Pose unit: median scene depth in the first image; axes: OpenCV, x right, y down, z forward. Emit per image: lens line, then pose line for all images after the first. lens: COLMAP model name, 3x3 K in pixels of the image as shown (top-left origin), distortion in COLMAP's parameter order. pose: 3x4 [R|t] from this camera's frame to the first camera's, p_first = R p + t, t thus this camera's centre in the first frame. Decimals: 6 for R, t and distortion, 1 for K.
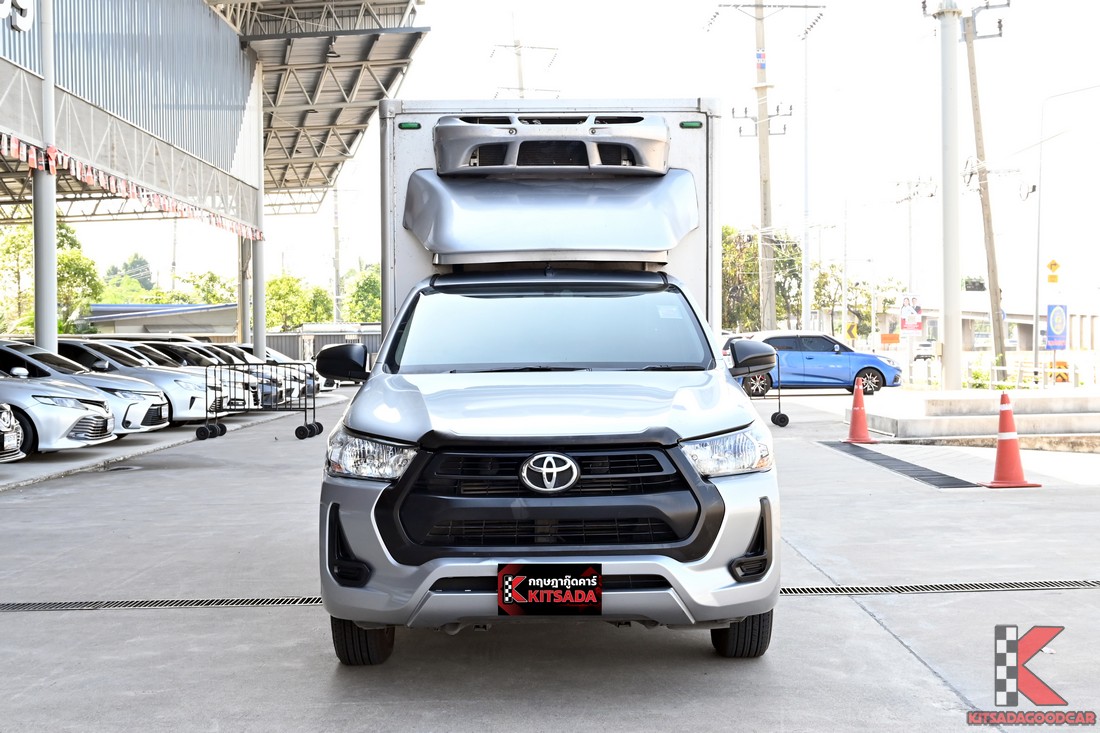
lens RADIAL K [[1479.8, 0, 549.2], [0, 1479.8, 363.7], [0, 0, 1]] dist [-0.008370, 0.000000]
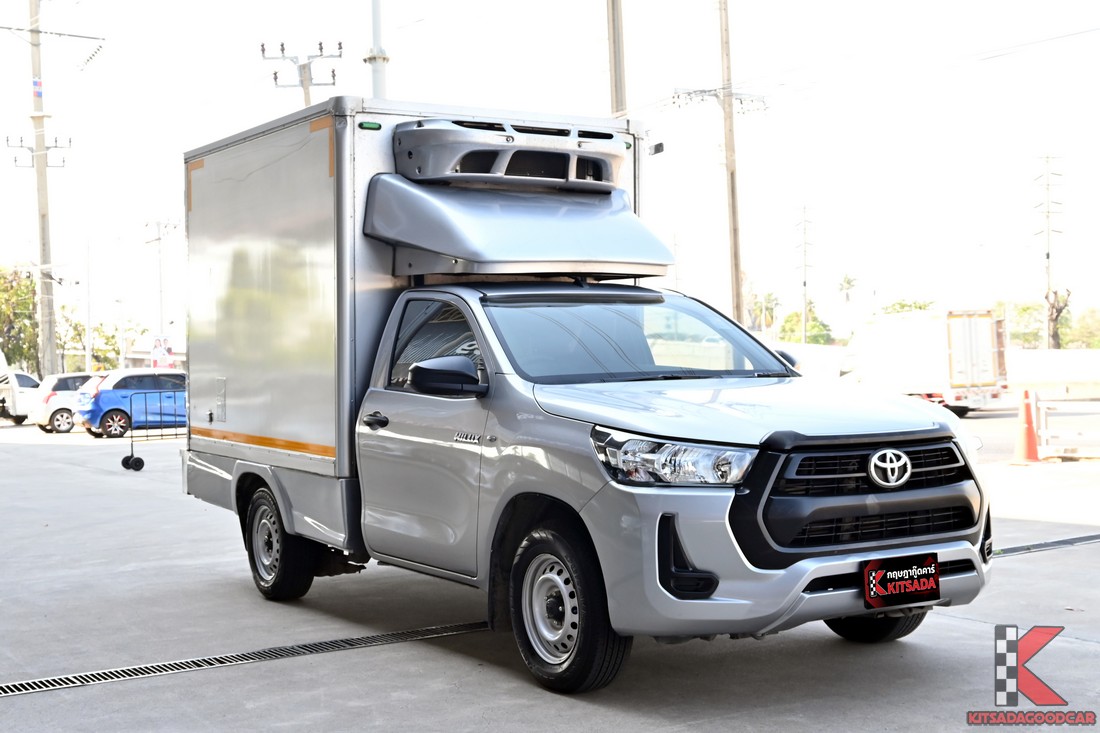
lens RADIAL K [[1479.8, 0, 549.8], [0, 1479.8, 369.4], [0, 0, 1]] dist [-0.008370, 0.000000]
pose [[0.858144, -0.010250, 0.513307, -0.499218], [0.023478, 0.999538, -0.019291, 0.012951], [-0.512872, 0.028606, 0.857988, 0.158189]]
